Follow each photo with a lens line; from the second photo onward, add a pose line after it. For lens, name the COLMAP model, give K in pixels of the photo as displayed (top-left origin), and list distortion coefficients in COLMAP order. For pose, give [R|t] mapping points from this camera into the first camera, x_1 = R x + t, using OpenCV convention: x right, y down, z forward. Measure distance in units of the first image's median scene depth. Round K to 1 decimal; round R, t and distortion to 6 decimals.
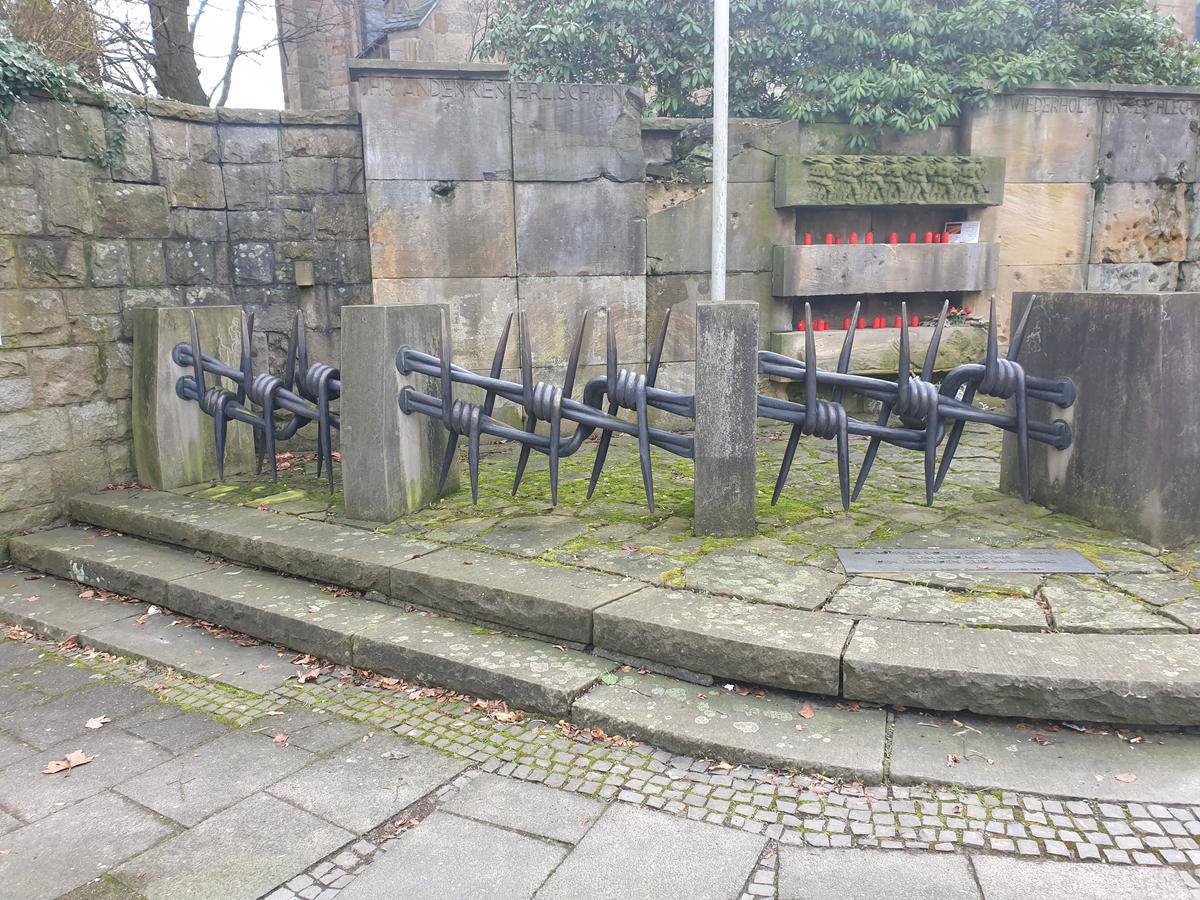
lens RADIAL K [[961.0, 0, 599.1], [0, 961.0, 464.5], [0, 0, 1]] dist [0.039759, -0.037368]
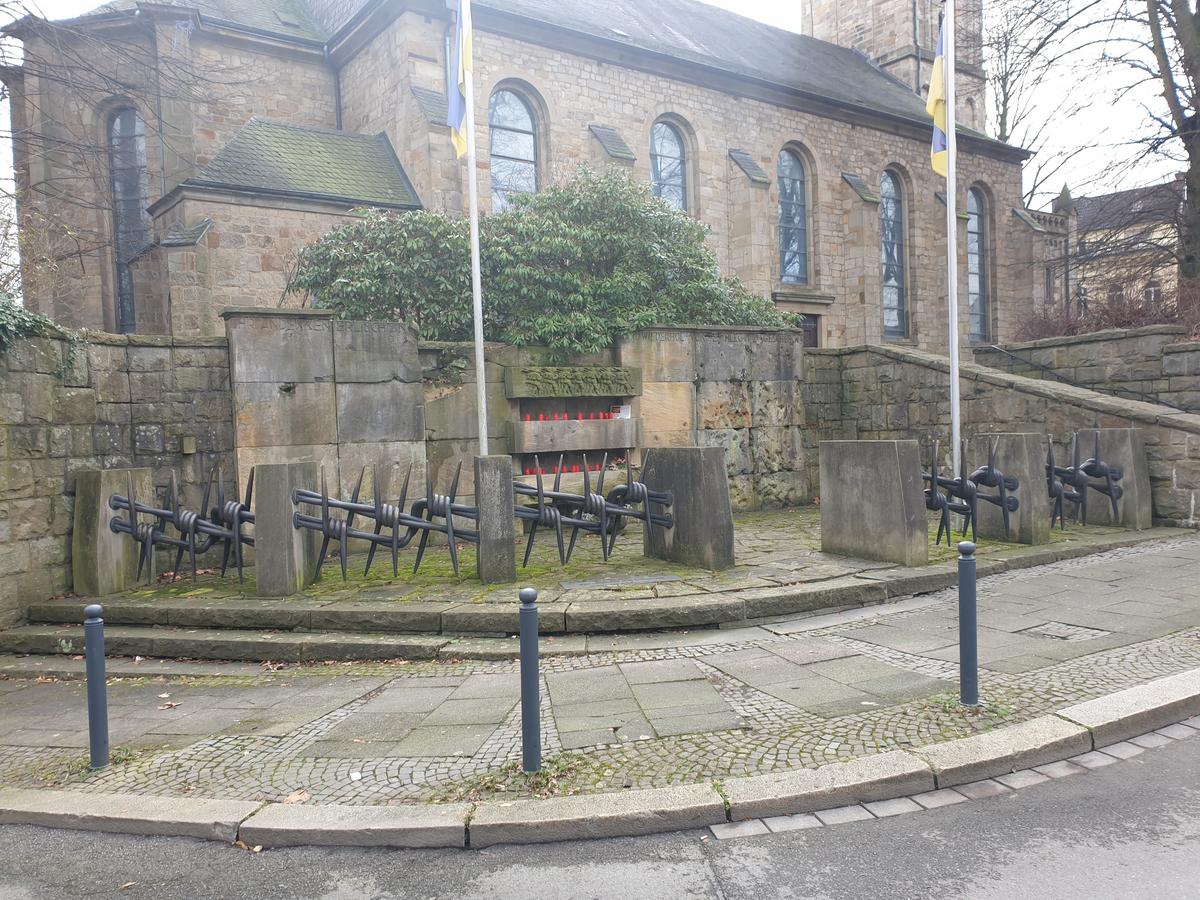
lens RADIAL K [[961.0, 0, 622.5], [0, 961.0, 462.8], [0, 0, 1]] dist [0.039759, -0.037368]
pose [[0.947869, -0.025475, 0.317639, -0.146884], [0.077435, 0.985335, -0.152049, 0.096952], [-0.309108, 0.168720, 0.935941, -0.540947]]
